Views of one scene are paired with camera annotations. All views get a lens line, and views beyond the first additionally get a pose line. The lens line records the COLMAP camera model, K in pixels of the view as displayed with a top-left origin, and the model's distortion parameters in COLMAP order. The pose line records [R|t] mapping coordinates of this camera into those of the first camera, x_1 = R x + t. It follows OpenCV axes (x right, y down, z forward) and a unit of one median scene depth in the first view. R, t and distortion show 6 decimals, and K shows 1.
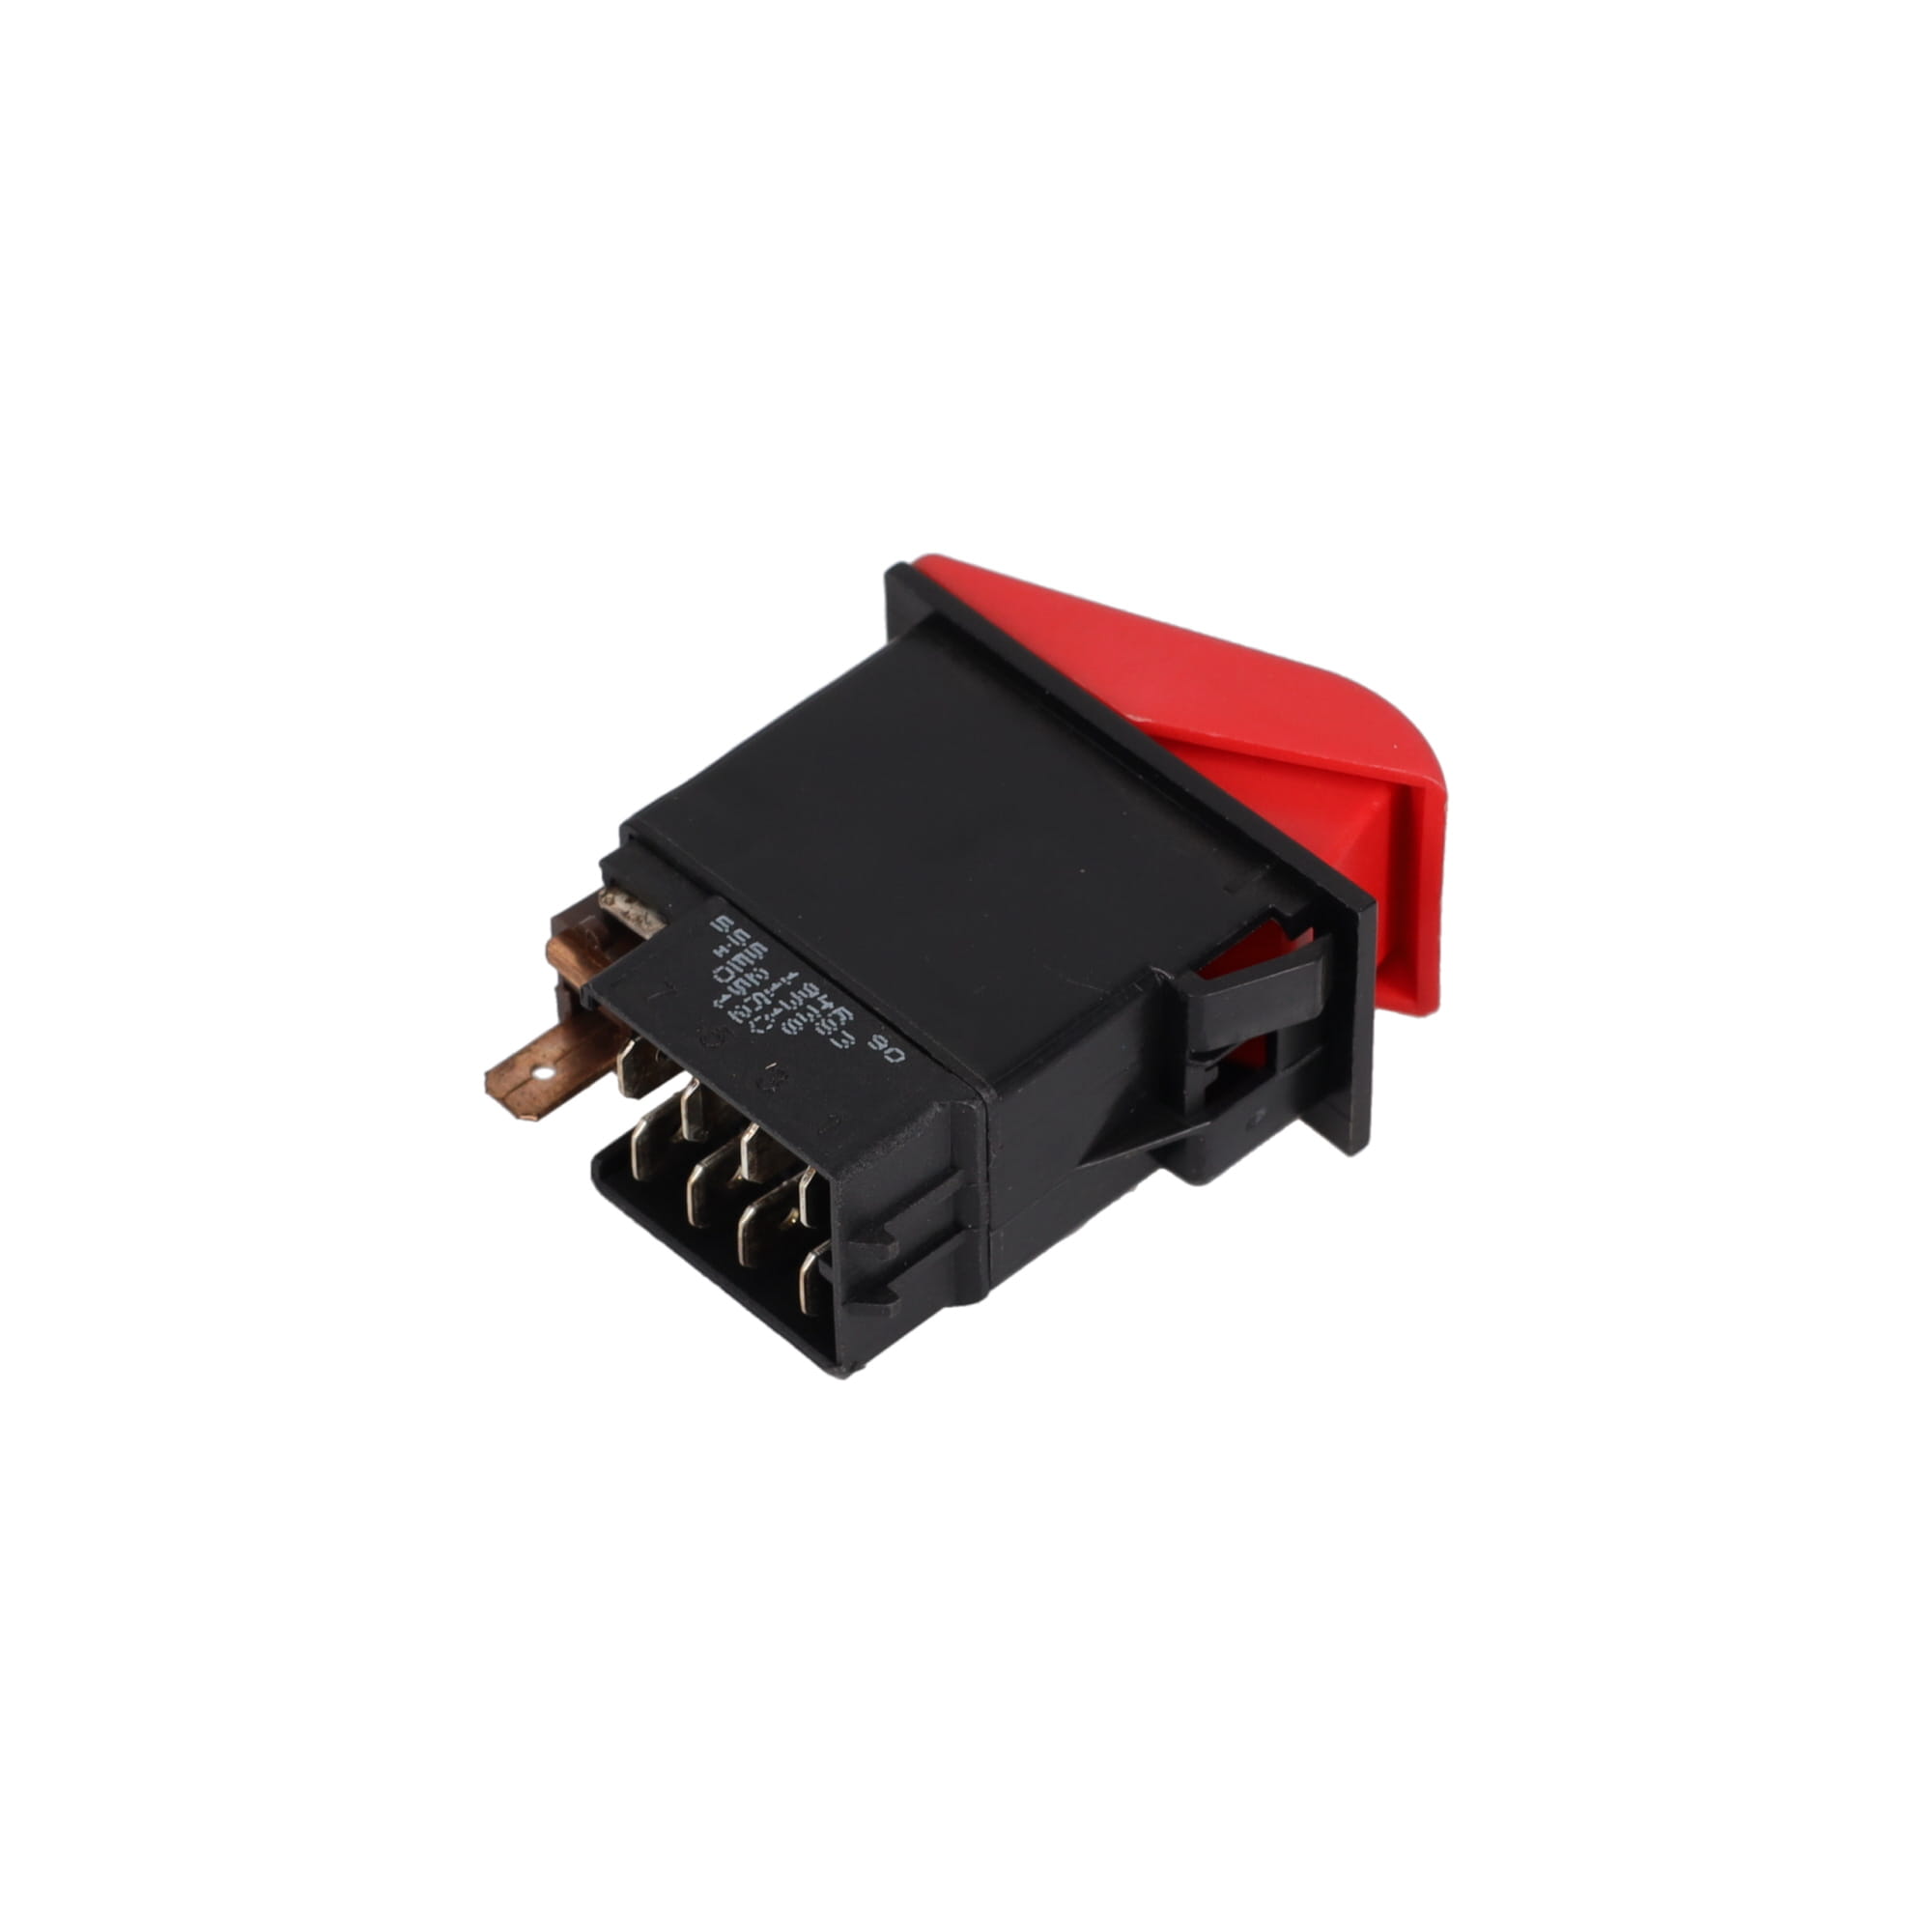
lens RADIAL K [[9965.8, 0, 966.9], [0, 9965.8, 965.2], [0, 0, 1]] dist [0.384142, 0.000000]
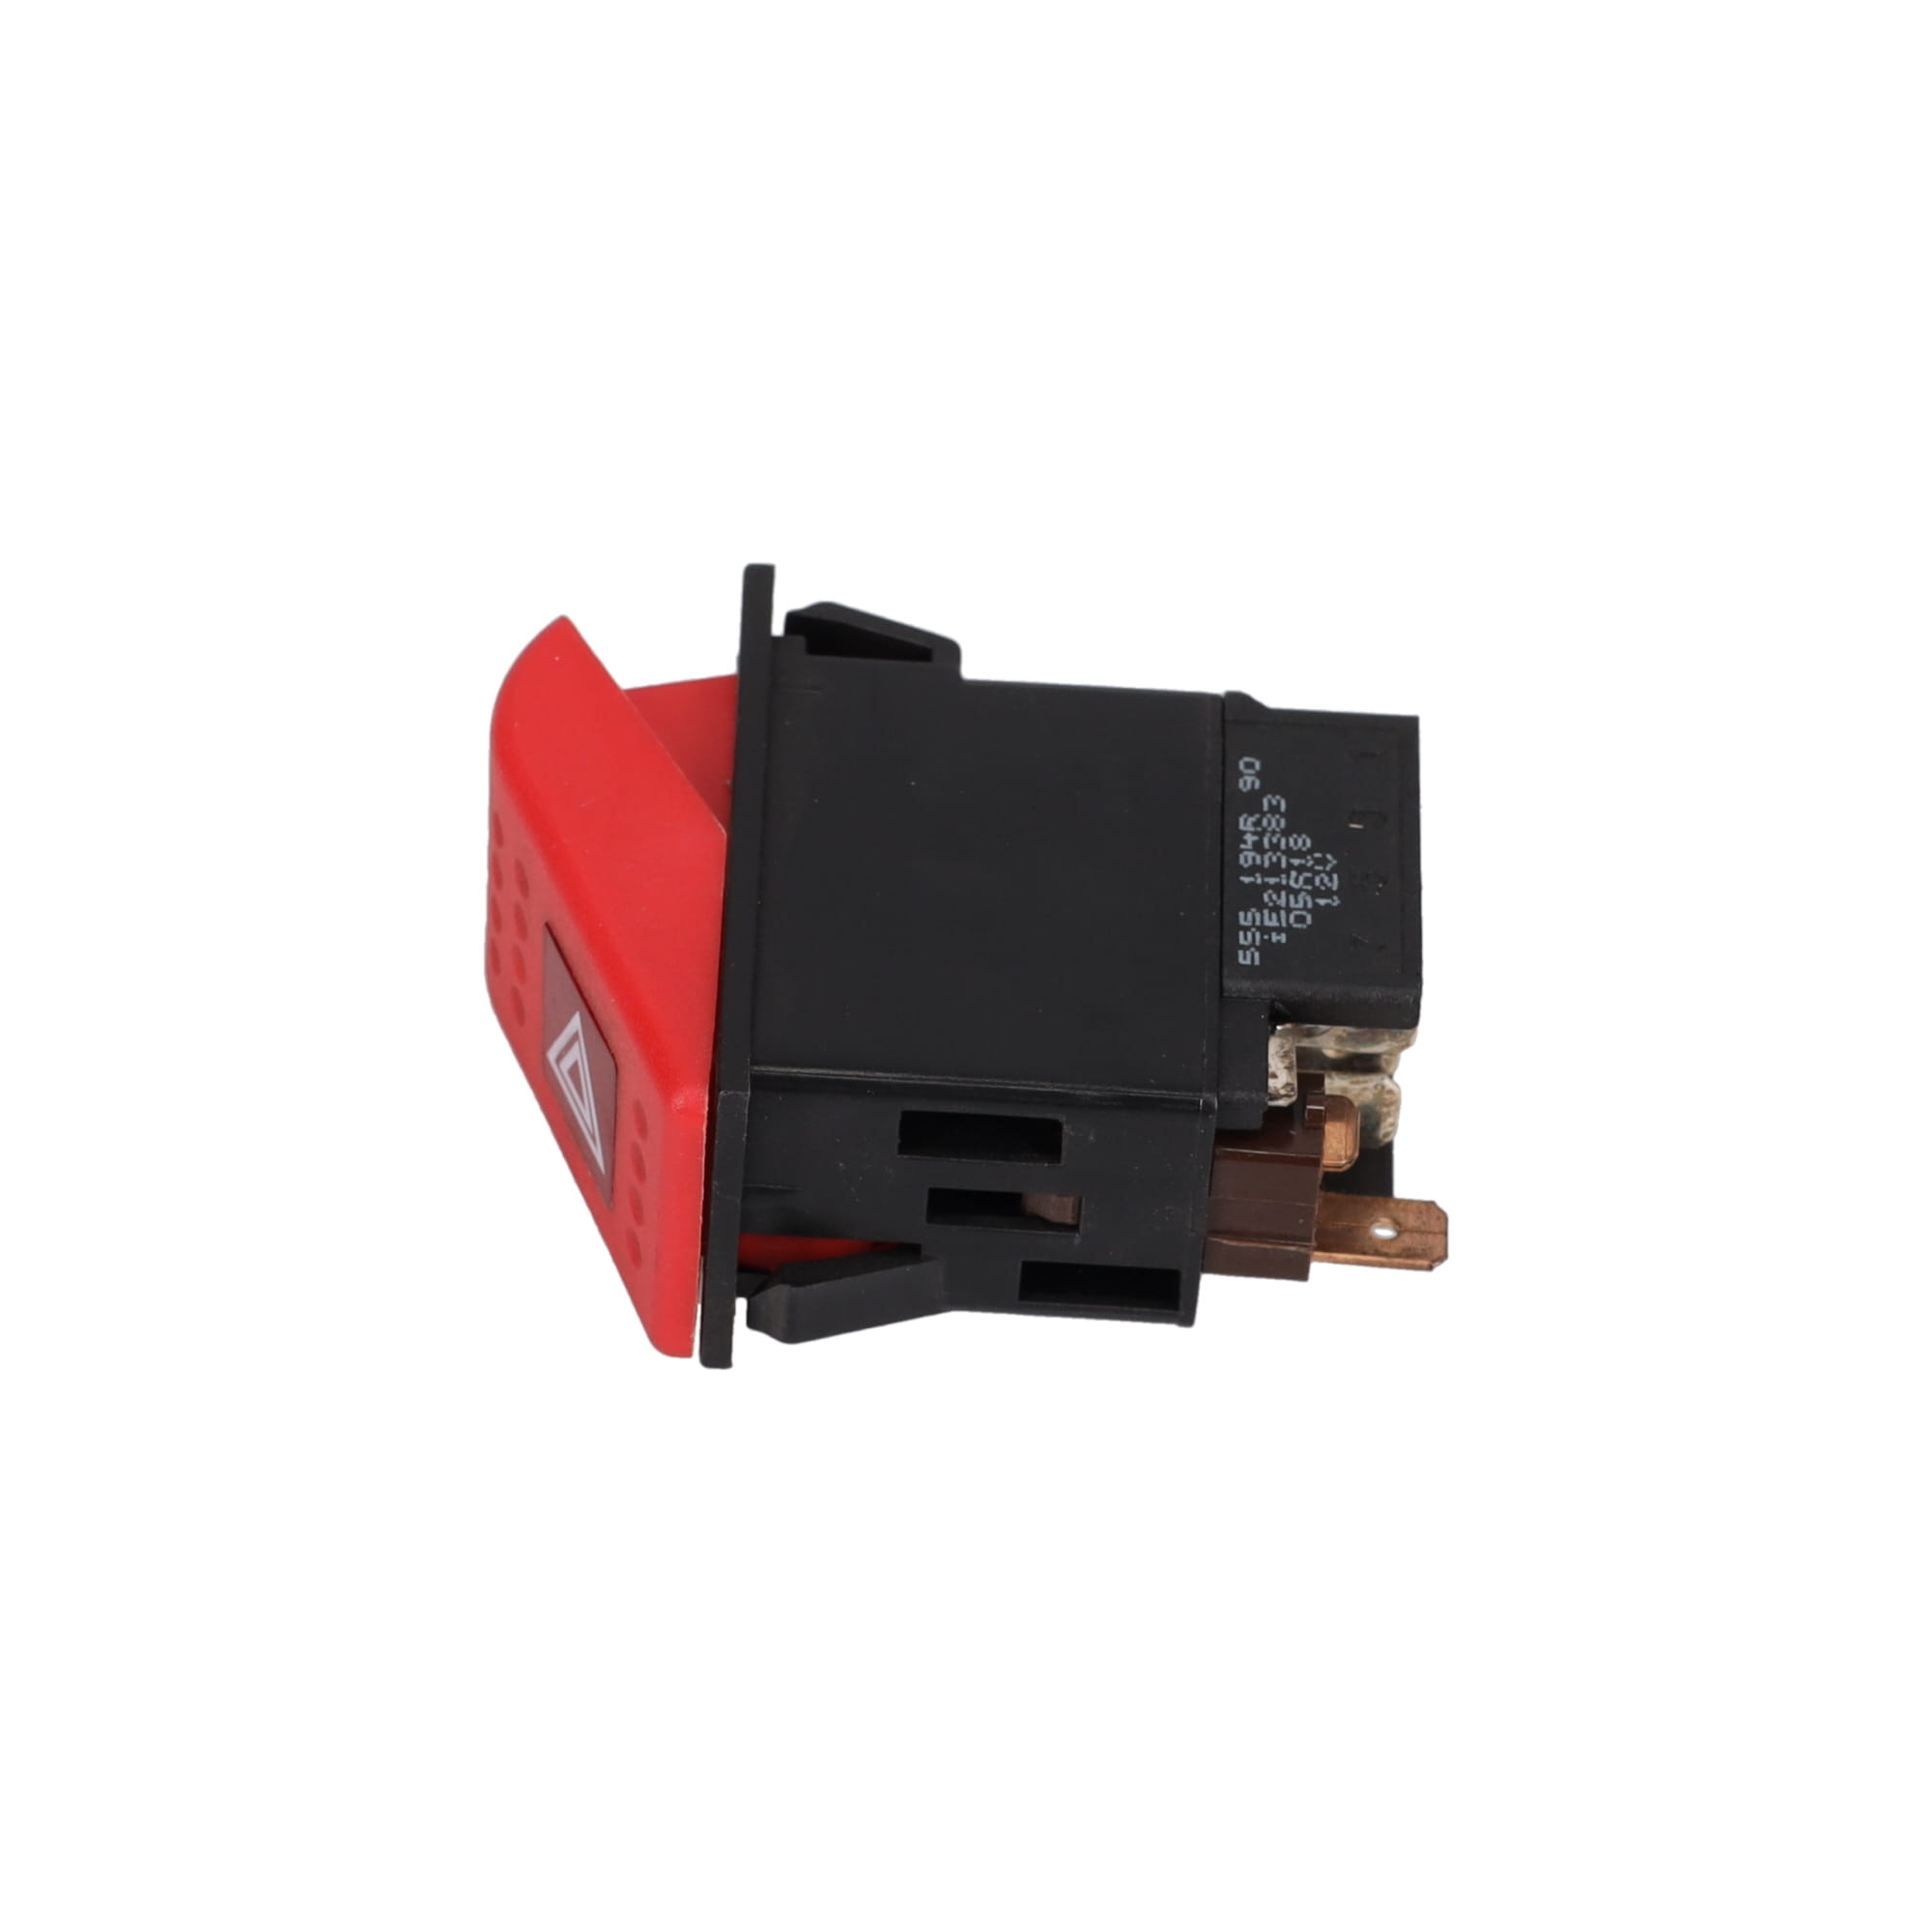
lens RADIAL K [[9965.8, 0, 966.1], [0, 9965.8, 967.2], [0, 0, 1]] dist [0.384142, 0.000000]
pose [[-0.707365, -0.517444, 0.481546, -0.443917], [0.482144, 0.144965, 0.864015, -0.800519], [-0.516887, 0.843349, 0.146939, 0.887068]]
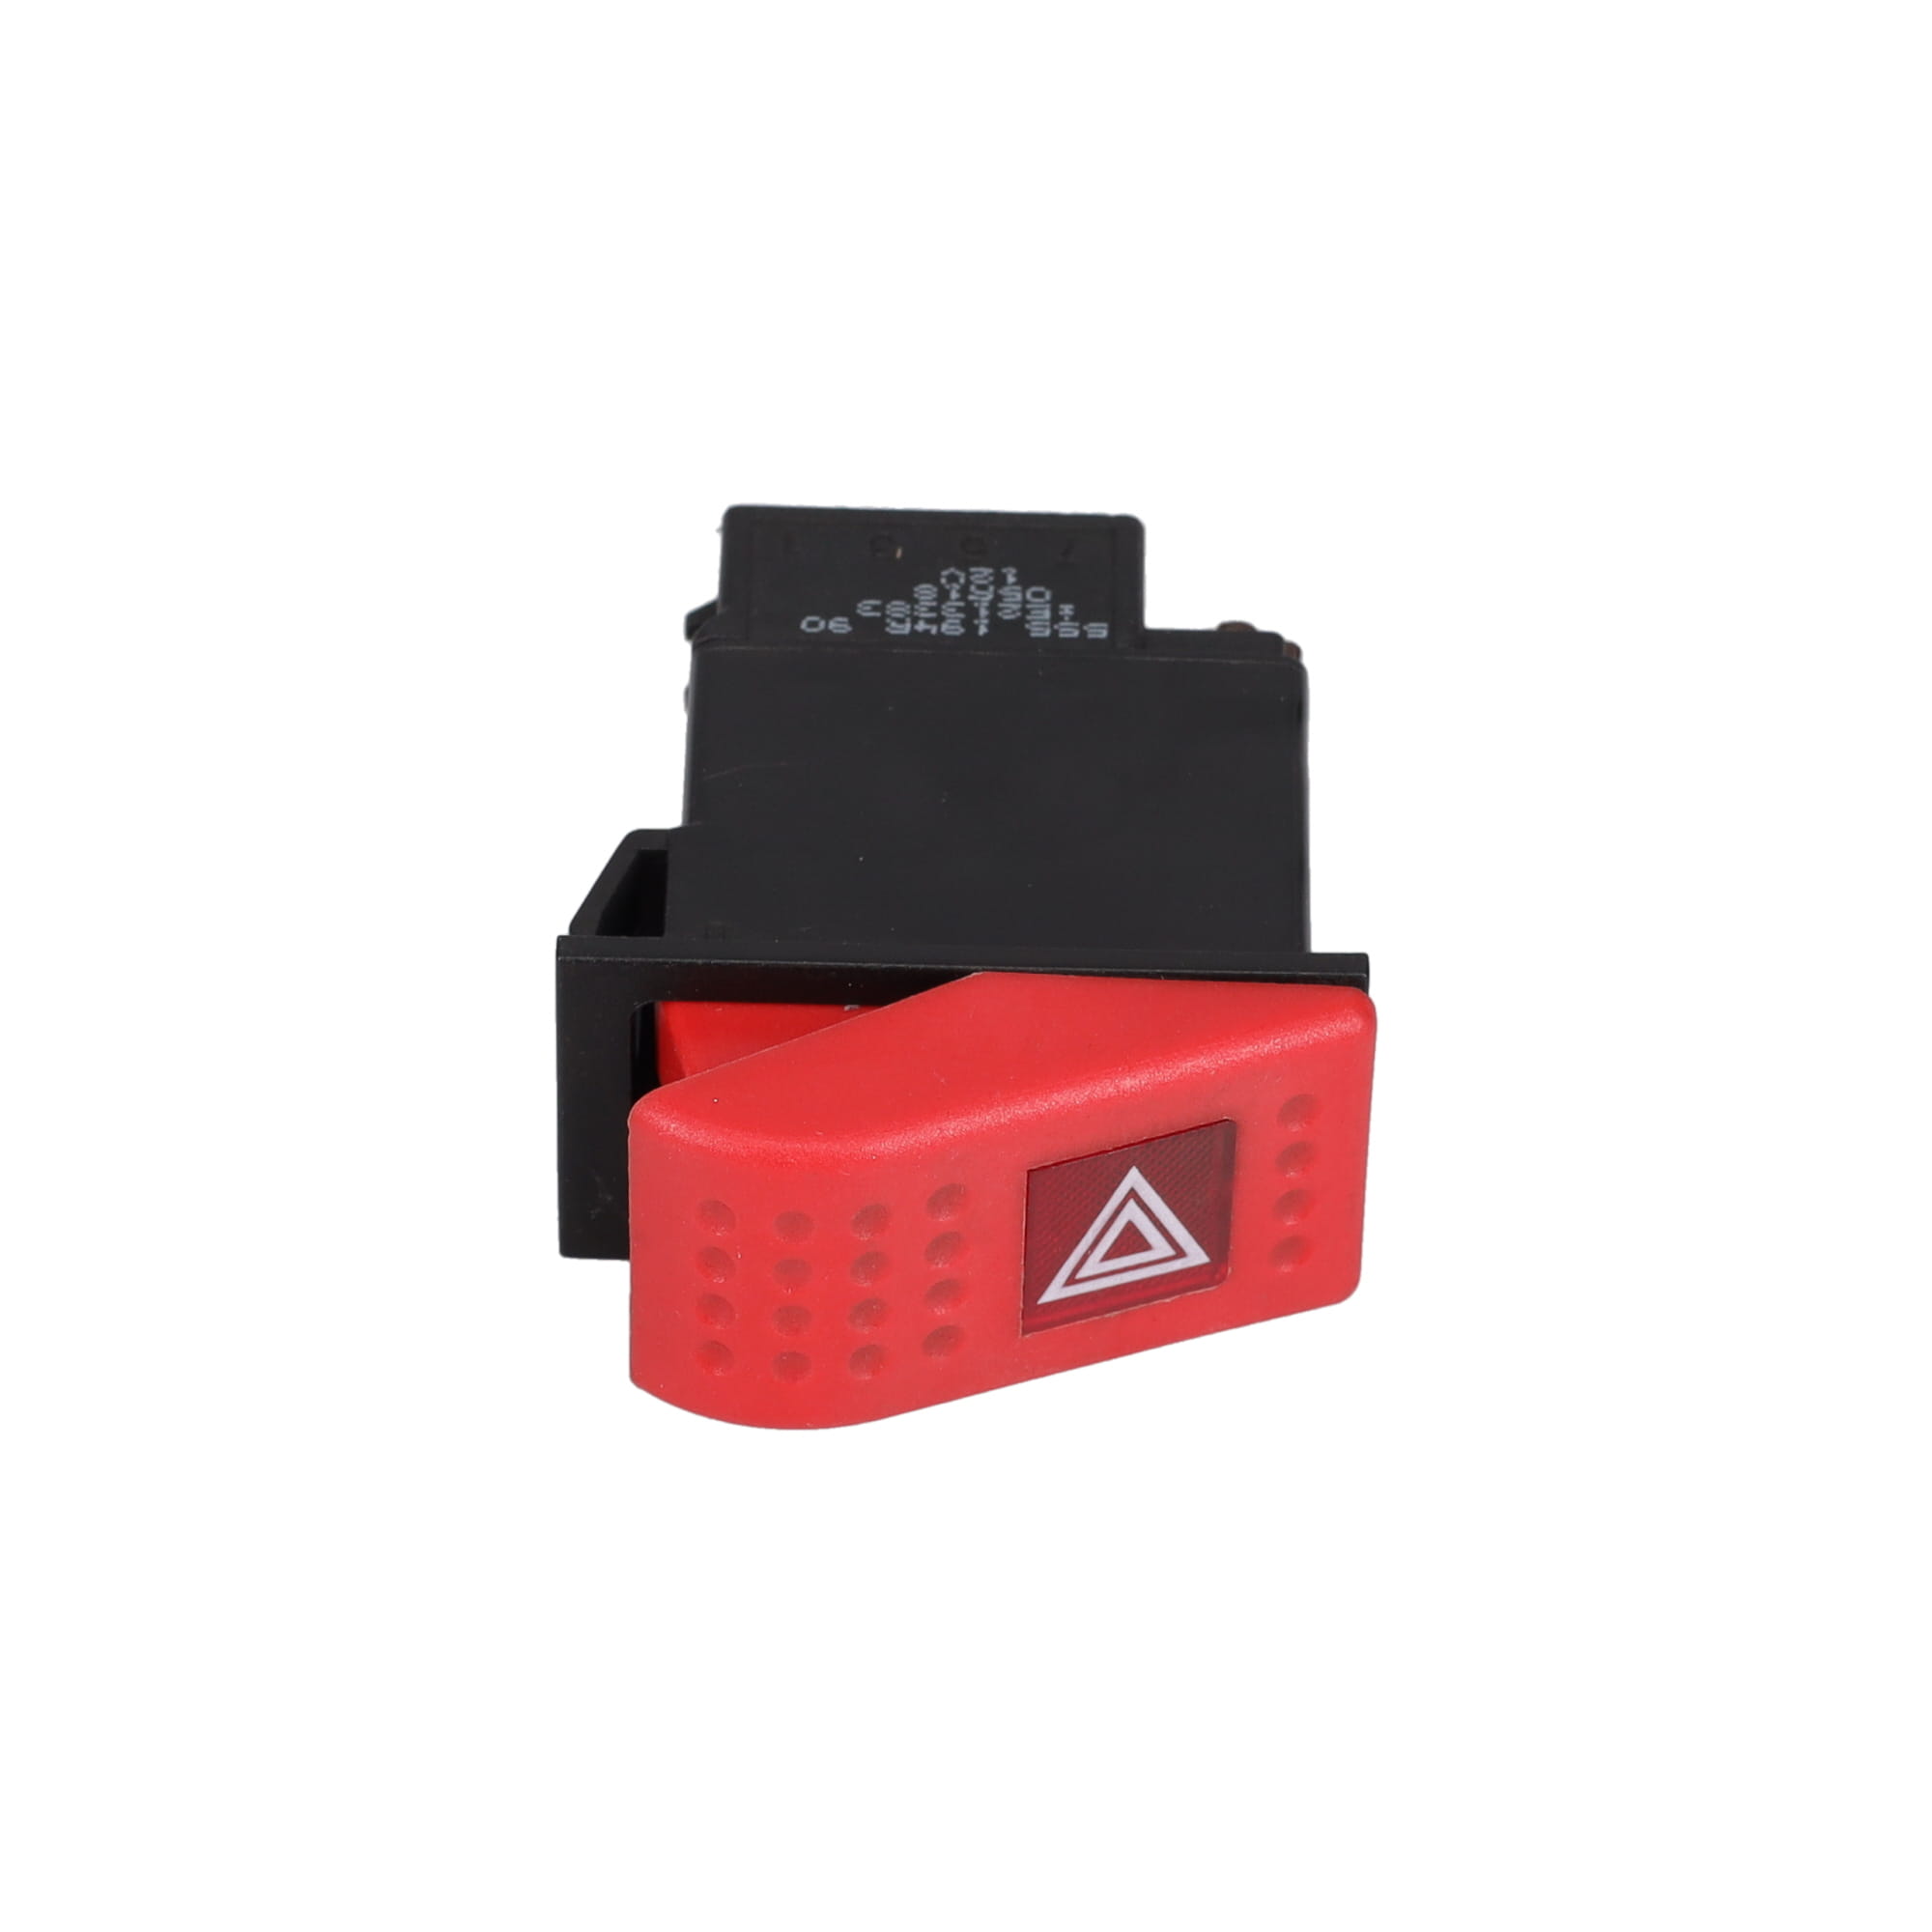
lens RADIAL K [[9965.8, 0, 965.6], [0, 9965.8, 967.7], [0, 0, 1]] dist [0.384142, 0.000000]
pose [[-0.702096, 0.484695, -0.521663, 0.461511], [-0.522578, 0.146921, 0.839837, -0.739743], [0.483708, 0.862256, 0.150139, 0.893215]]
